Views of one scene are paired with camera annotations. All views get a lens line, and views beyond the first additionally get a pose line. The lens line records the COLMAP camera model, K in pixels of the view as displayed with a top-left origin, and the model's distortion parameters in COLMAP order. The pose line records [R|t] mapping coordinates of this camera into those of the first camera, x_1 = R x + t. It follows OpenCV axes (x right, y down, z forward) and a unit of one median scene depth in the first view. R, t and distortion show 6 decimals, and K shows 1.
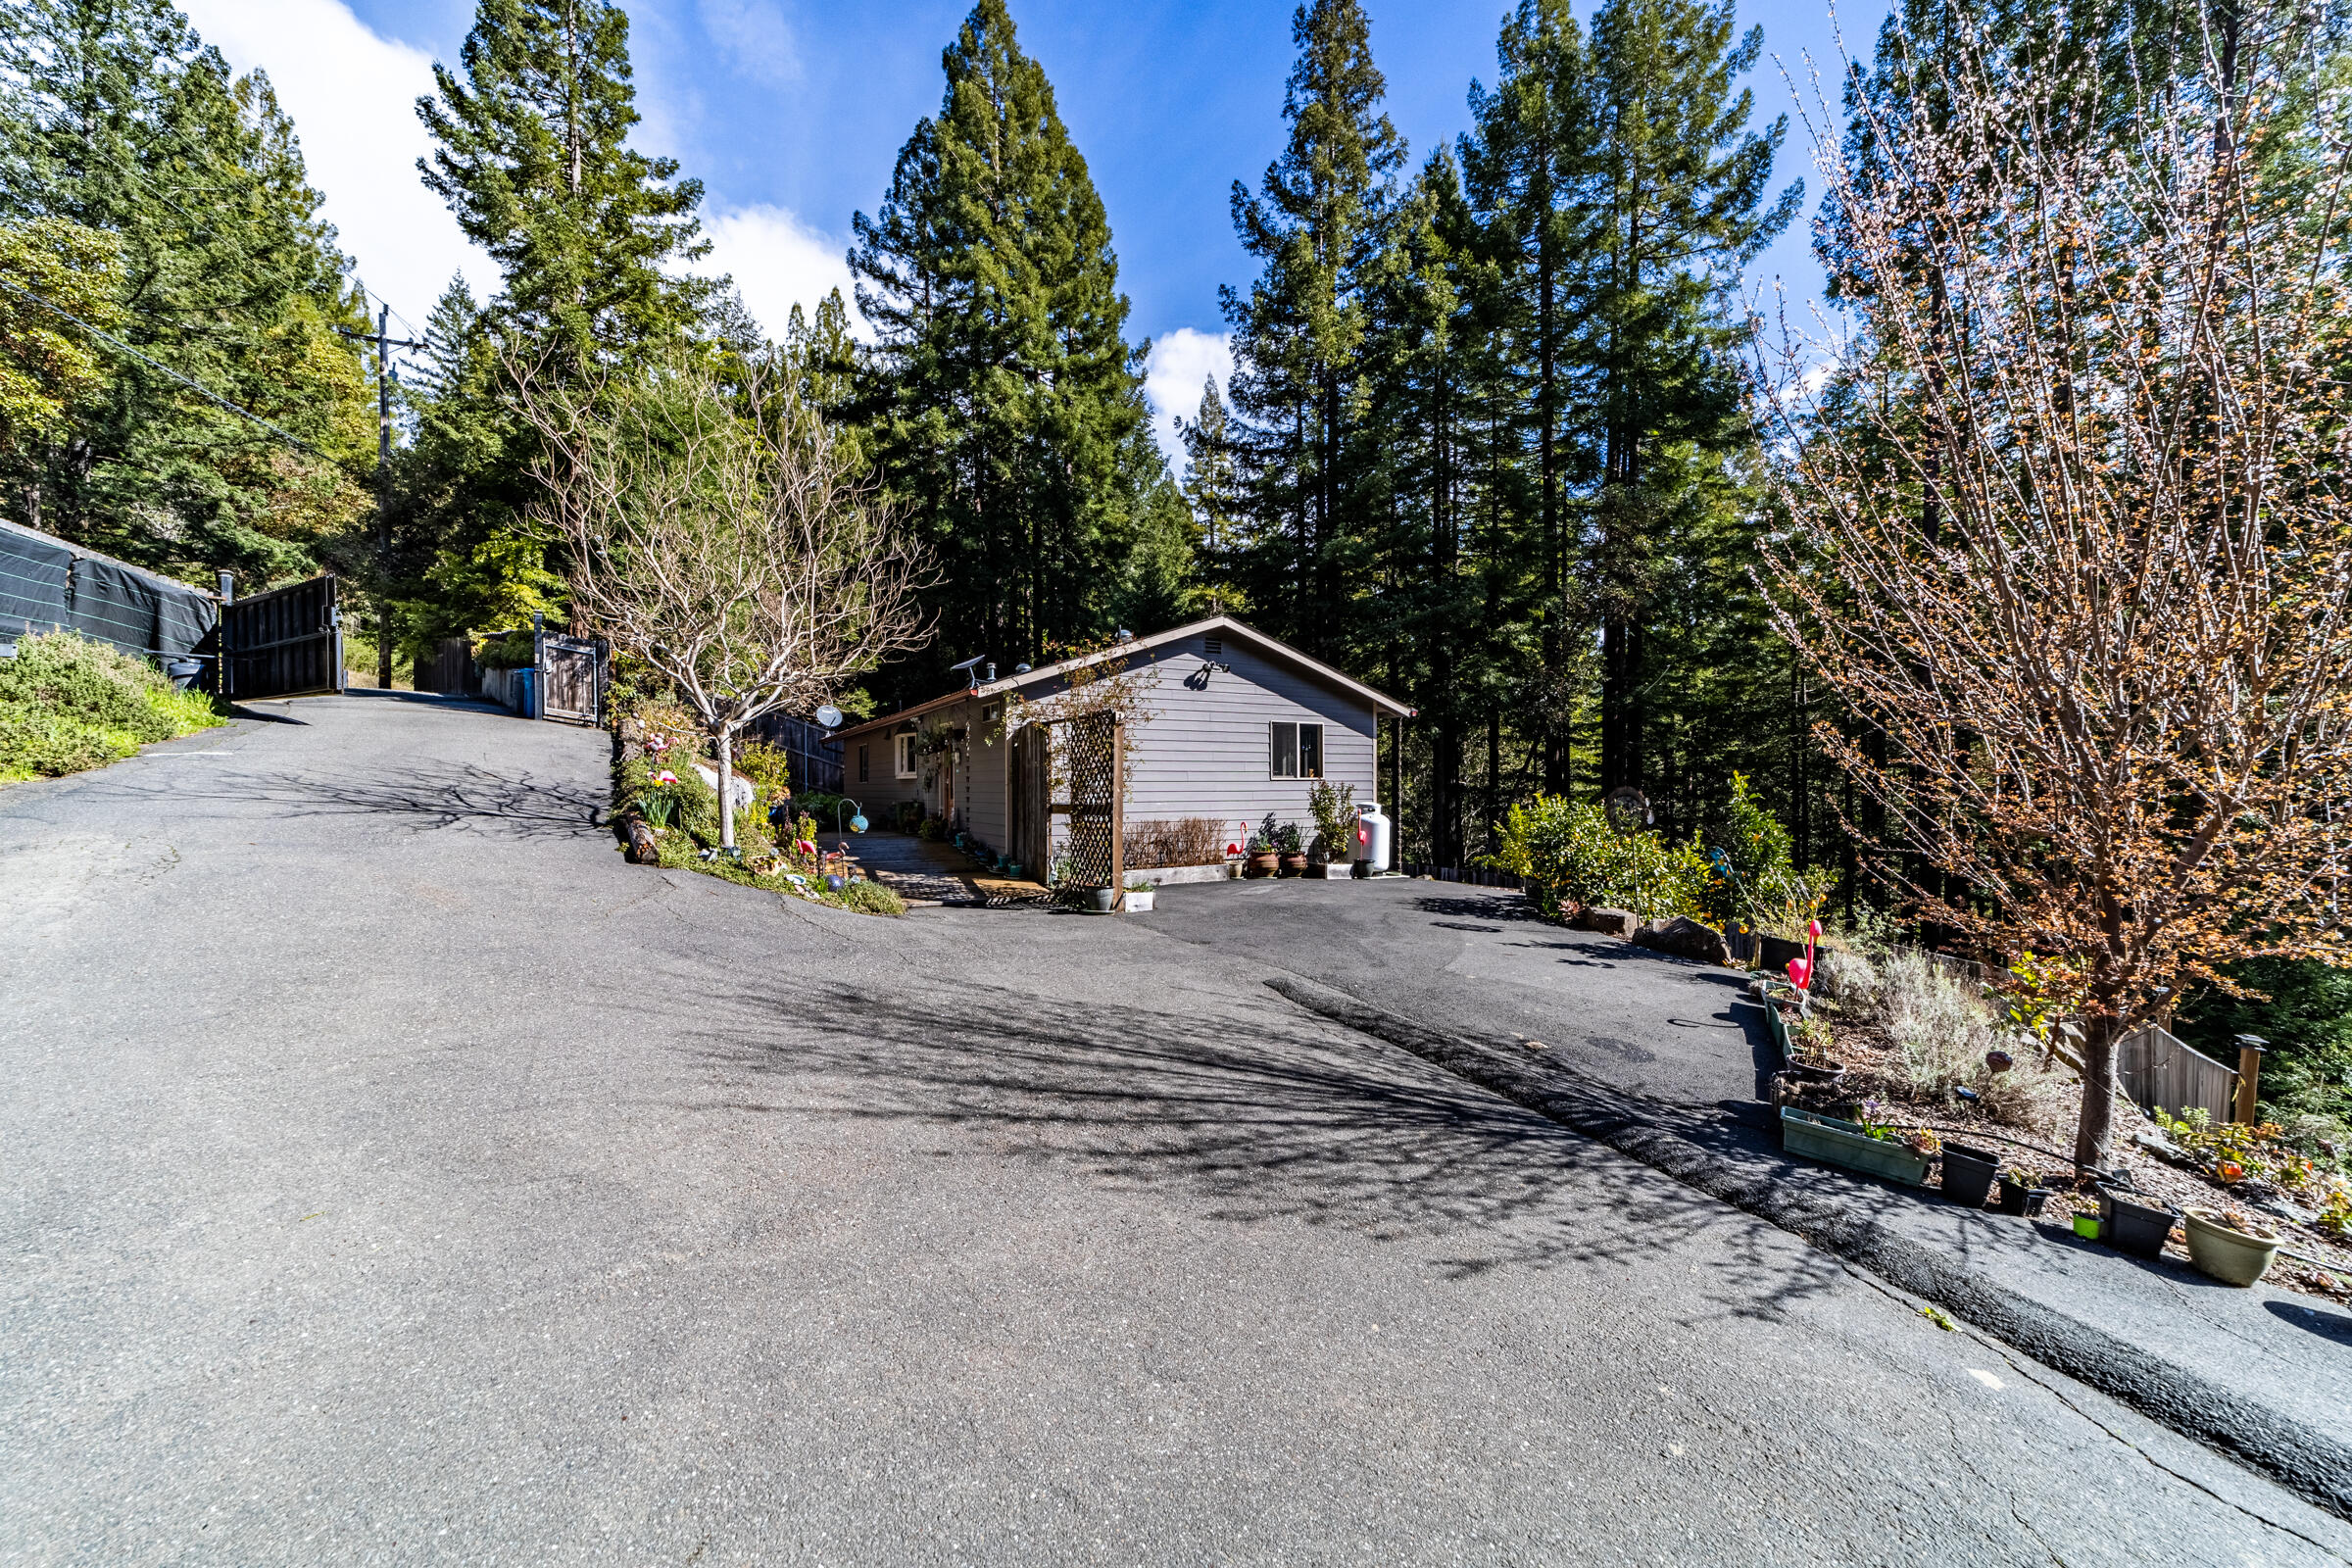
lens RADIAL K [[901.1, 0, 1173.4], [0, 901.1, 792.3], [0, 0, 1]] dist [-0.017214, 0.008690]
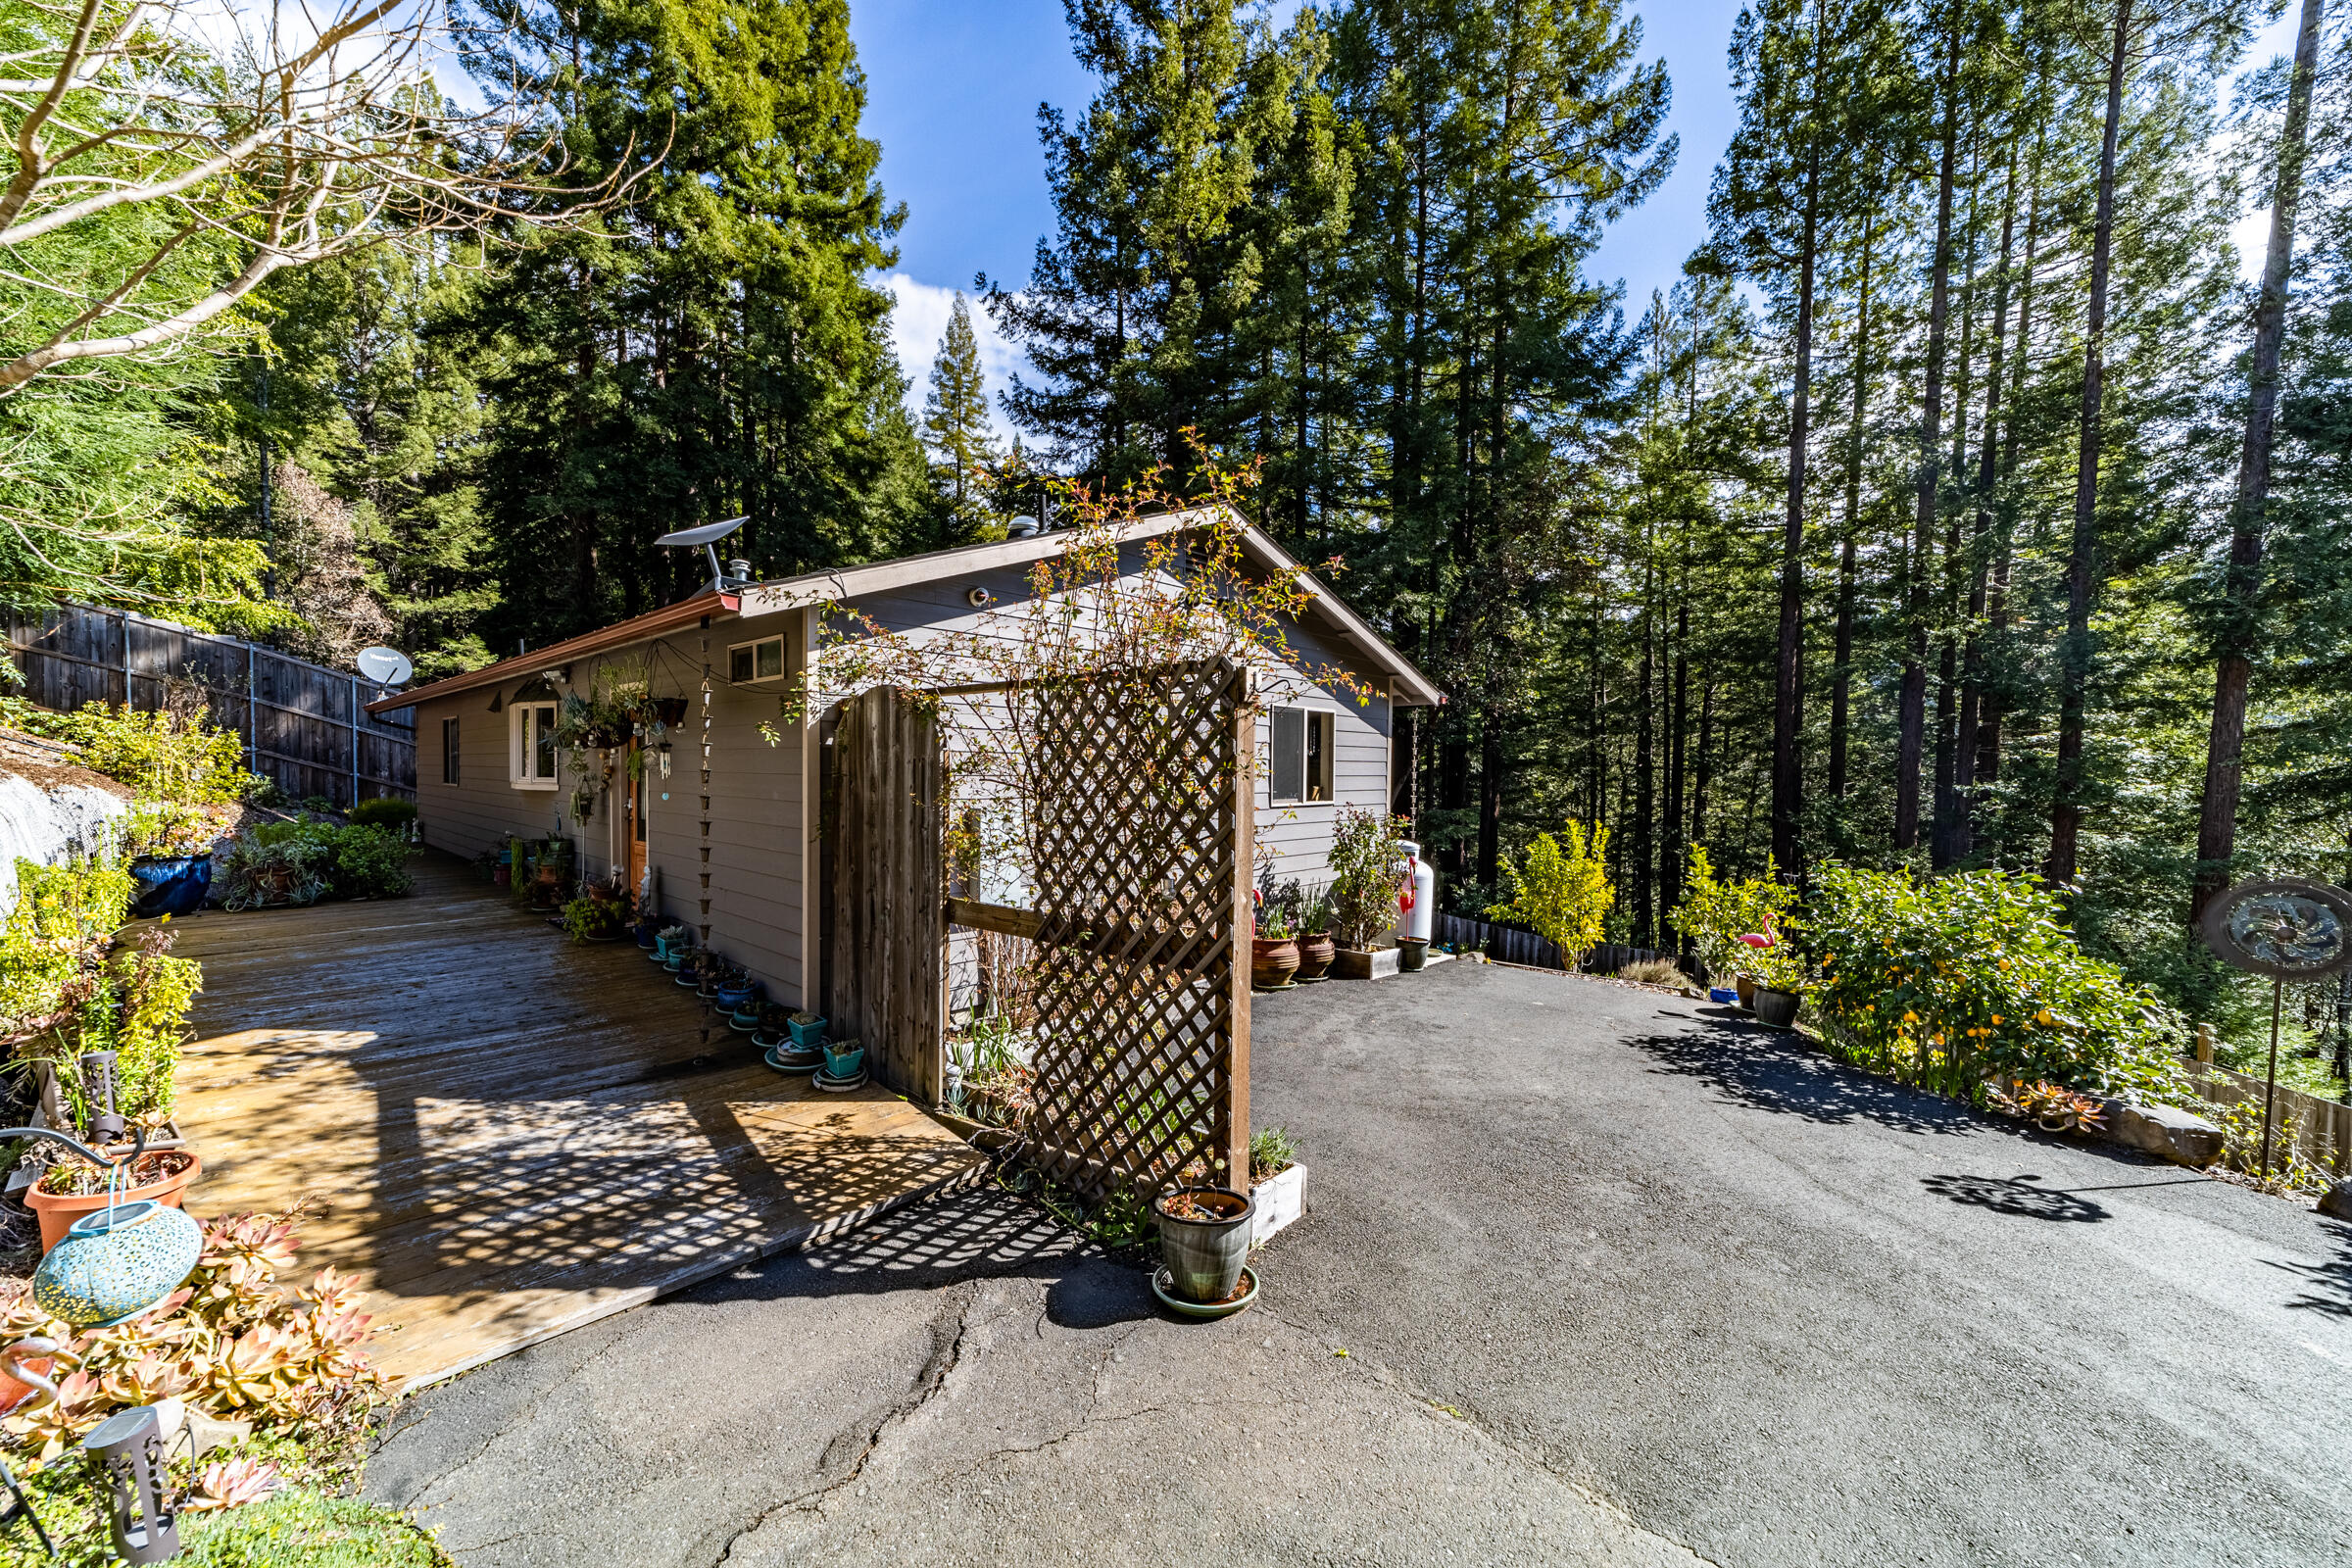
lens RADIAL K [[901.1, 0, 1173.4], [0, 901.1, 792.3], [0, 0, 1]] dist [-0.017214, 0.008690]
pose [[0.948664, 0.006016, 0.316228, -0.079906], [-0.012698, 0.999737, 0.019073, -0.019973], [-0.316030, -0.022109, 0.948492, 0.285238]]
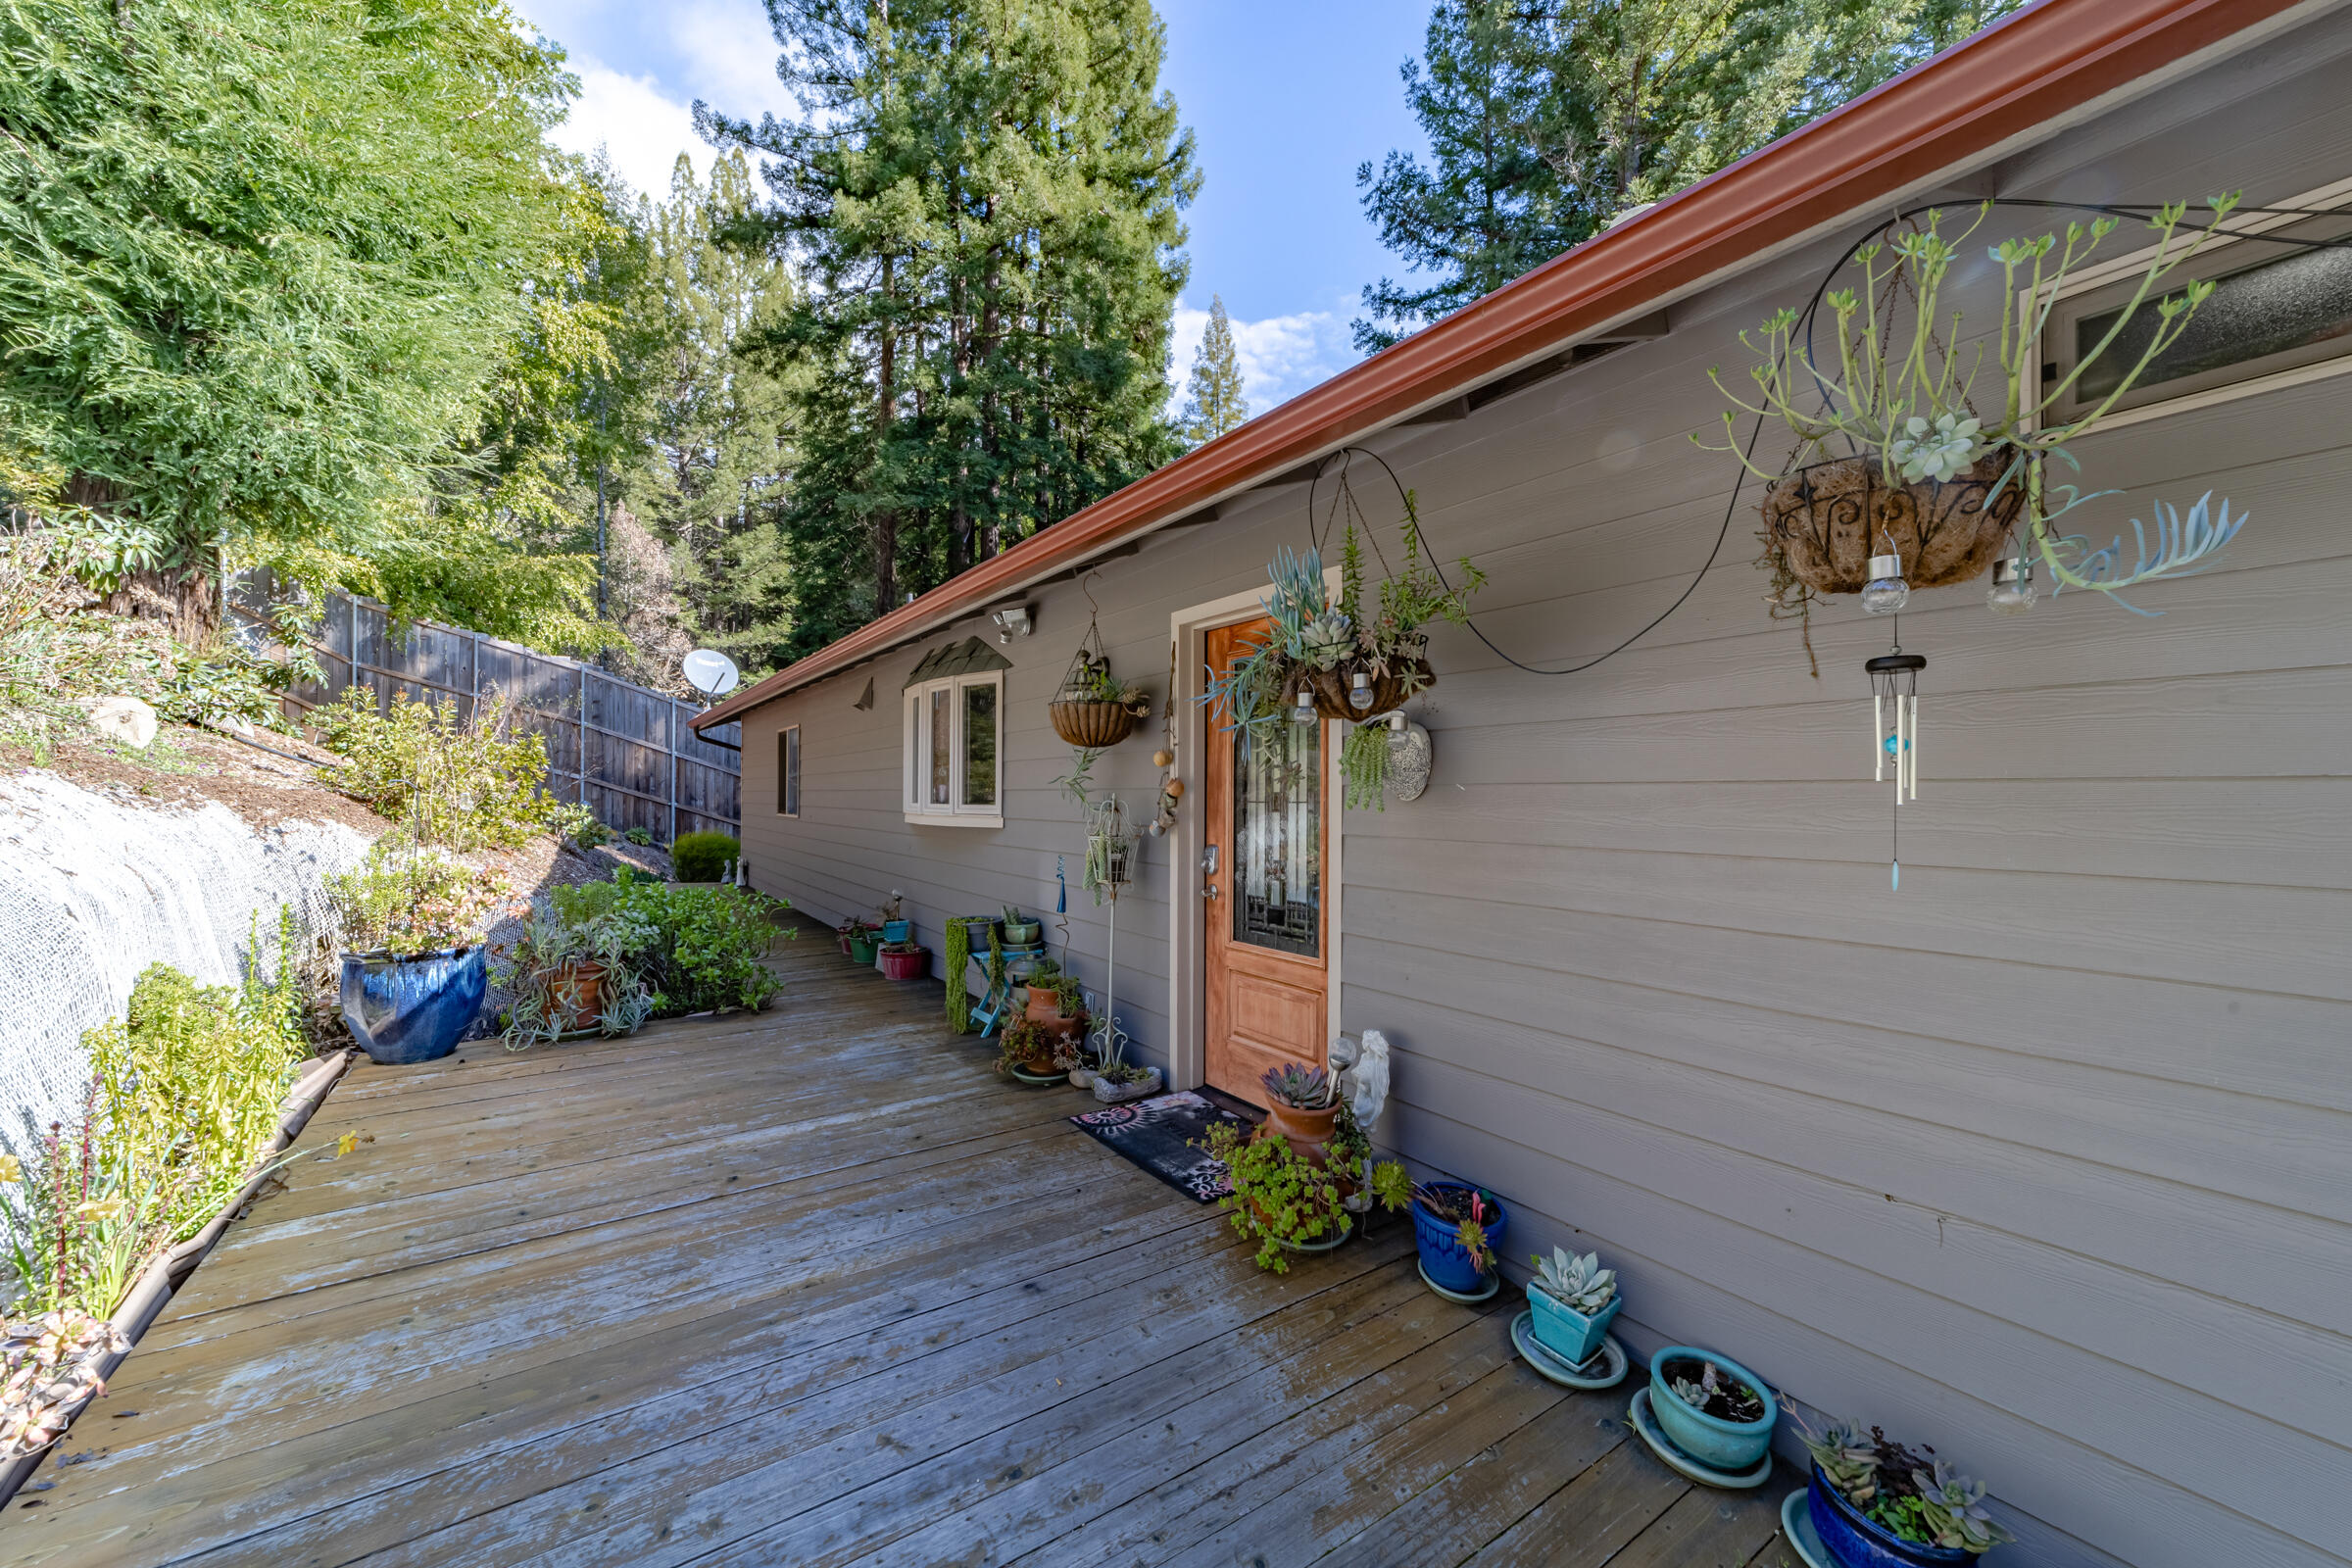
lens RADIAL K [[901.1, 0, 1173.4], [0, 901.1, 792.3], [0, 0, 1]] dist [-0.017214, 0.008690]
pose [[0.995267, 0.008895, 0.096775, -0.179751], [-0.008029, 0.999924, -0.009335, -0.017268], [-0.096851, 0.008514, 0.995262, 0.492222]]
